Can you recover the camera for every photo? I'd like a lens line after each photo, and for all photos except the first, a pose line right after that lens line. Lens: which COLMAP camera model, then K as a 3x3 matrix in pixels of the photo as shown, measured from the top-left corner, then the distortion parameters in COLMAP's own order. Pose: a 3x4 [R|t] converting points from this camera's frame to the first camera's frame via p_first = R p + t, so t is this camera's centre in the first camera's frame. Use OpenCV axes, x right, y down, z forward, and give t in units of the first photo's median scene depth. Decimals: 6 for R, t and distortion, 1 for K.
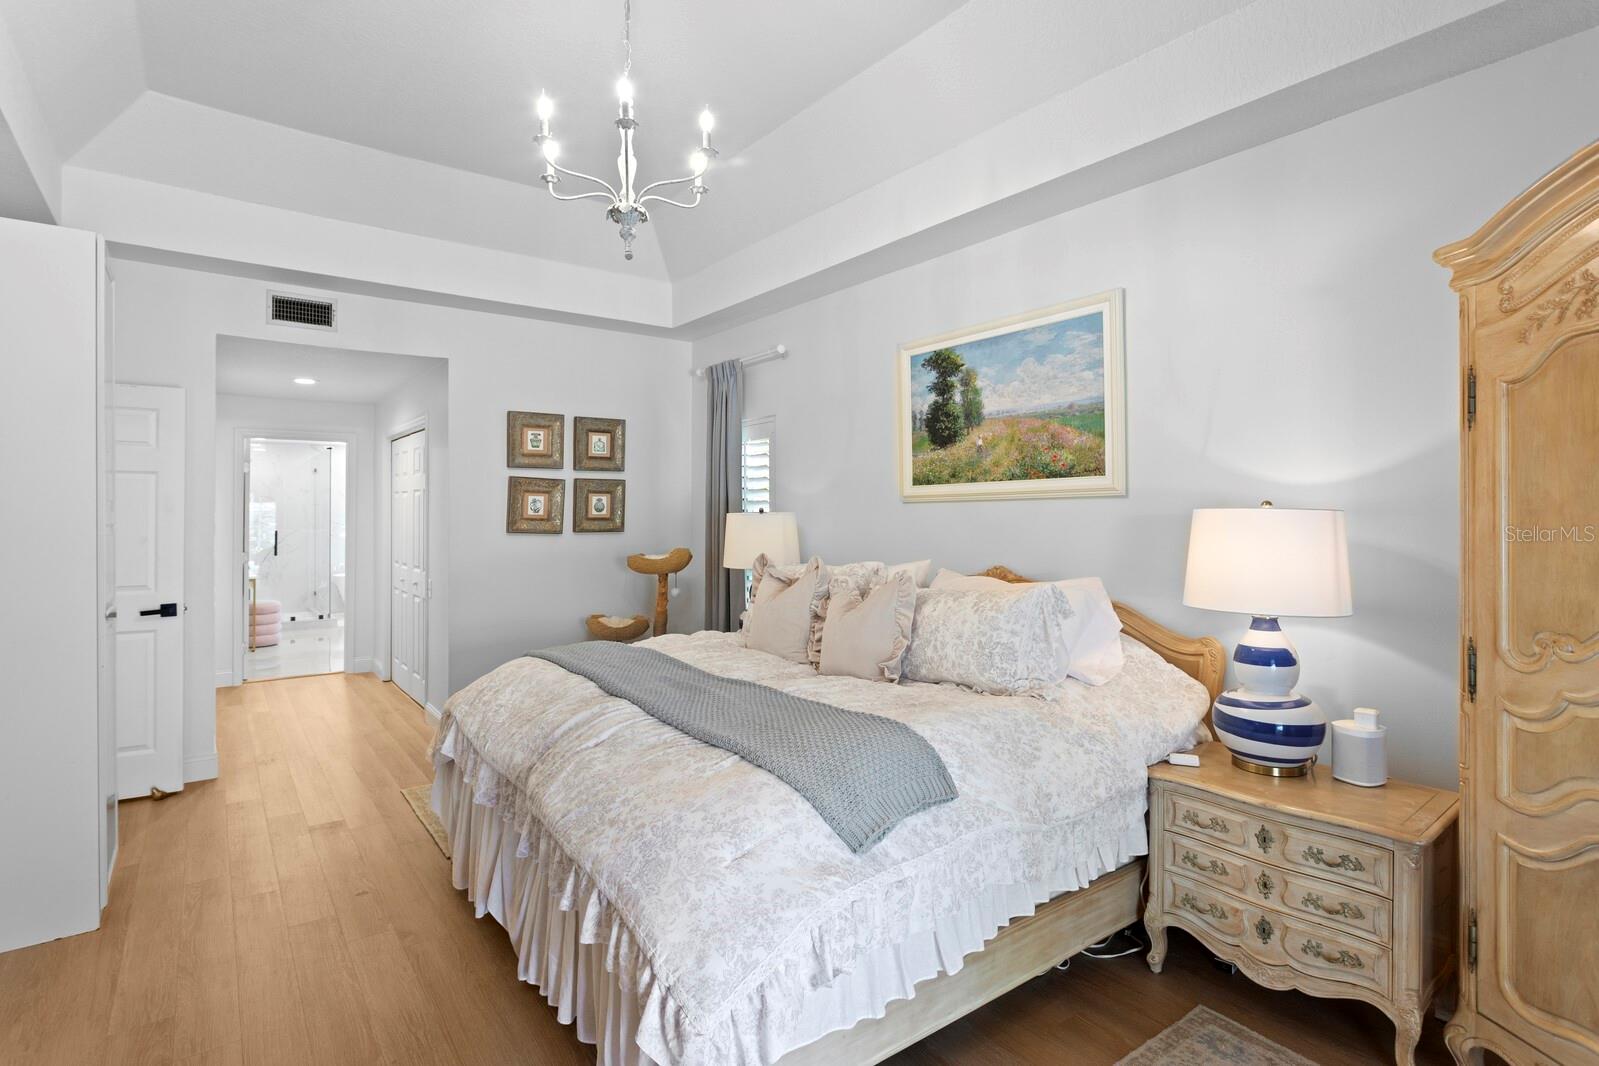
lens RADIAL K [[796.7, 0, 800.2], [0, 796.7, 519.4], [0, 0, 1]] dist [-0.015961, 0.007337]
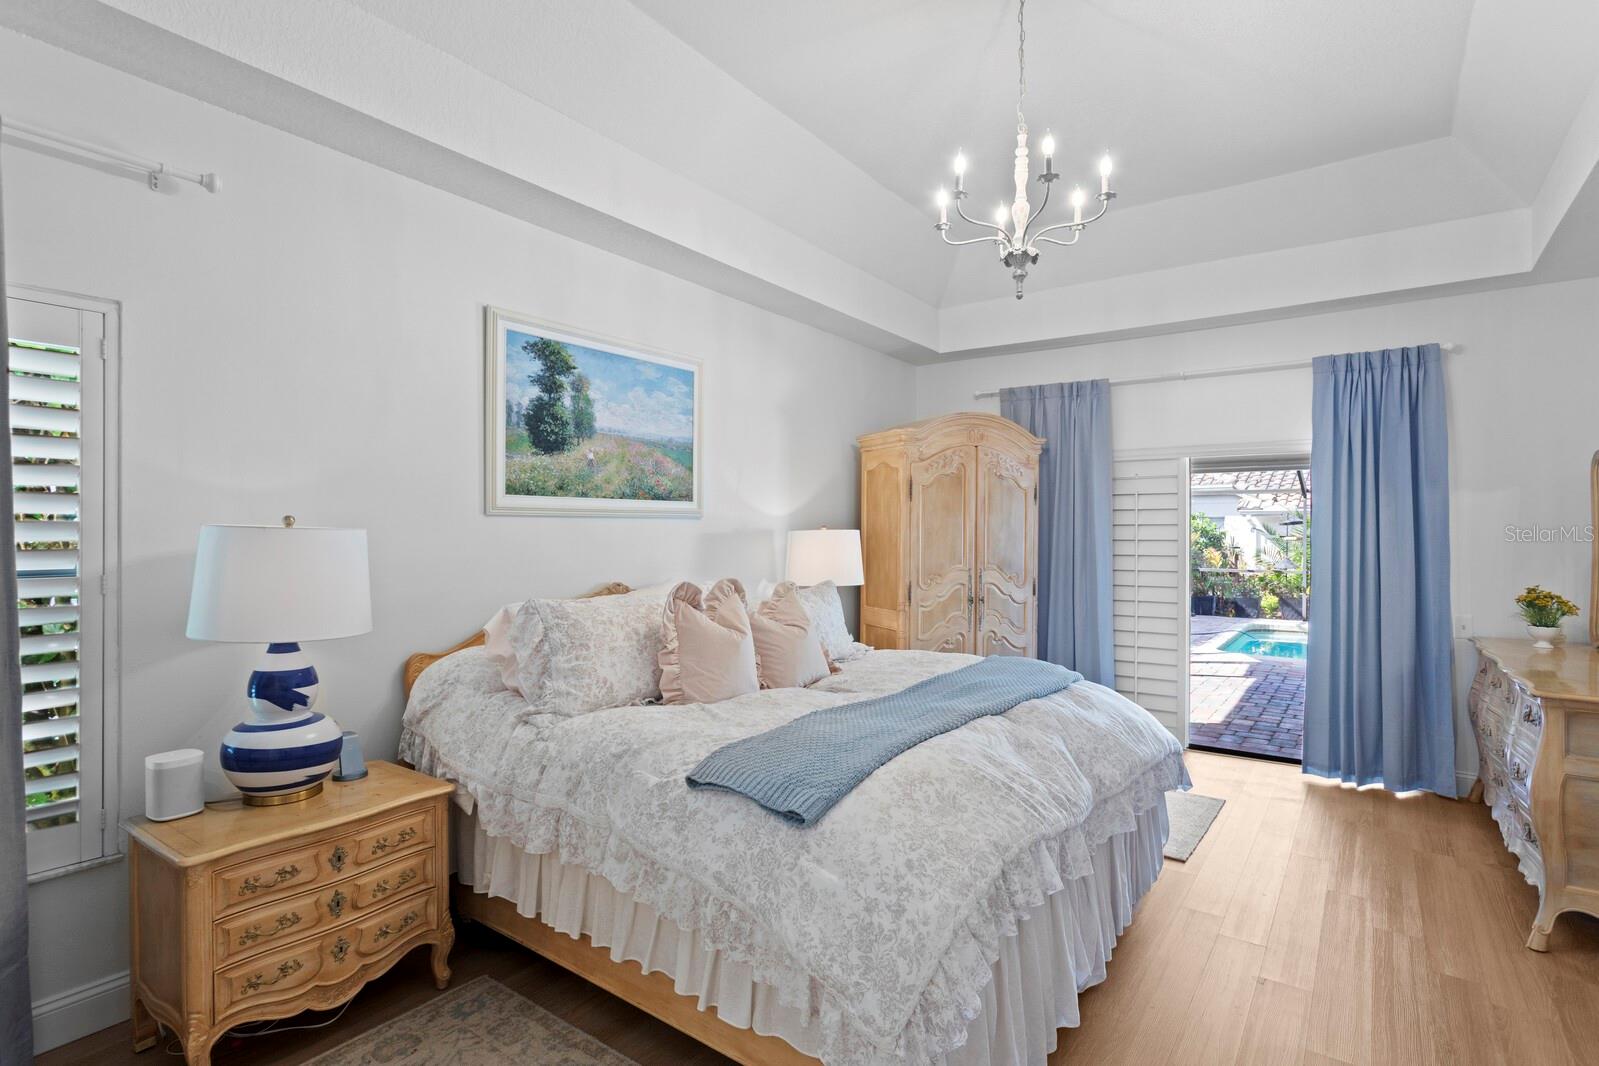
lens RADIAL K [[796.7, 0, 804.7], [0, 796.7, 535.5], [0, 0, 1]] dist [-0.015961, 0.007337]
pose [[-0.300520, -0.002079, 0.953773, -0.751198], [0.002227, 0.999993, 0.002881, -0.004054], [-0.953773, 0.002990, -0.300513, 1.033538]]
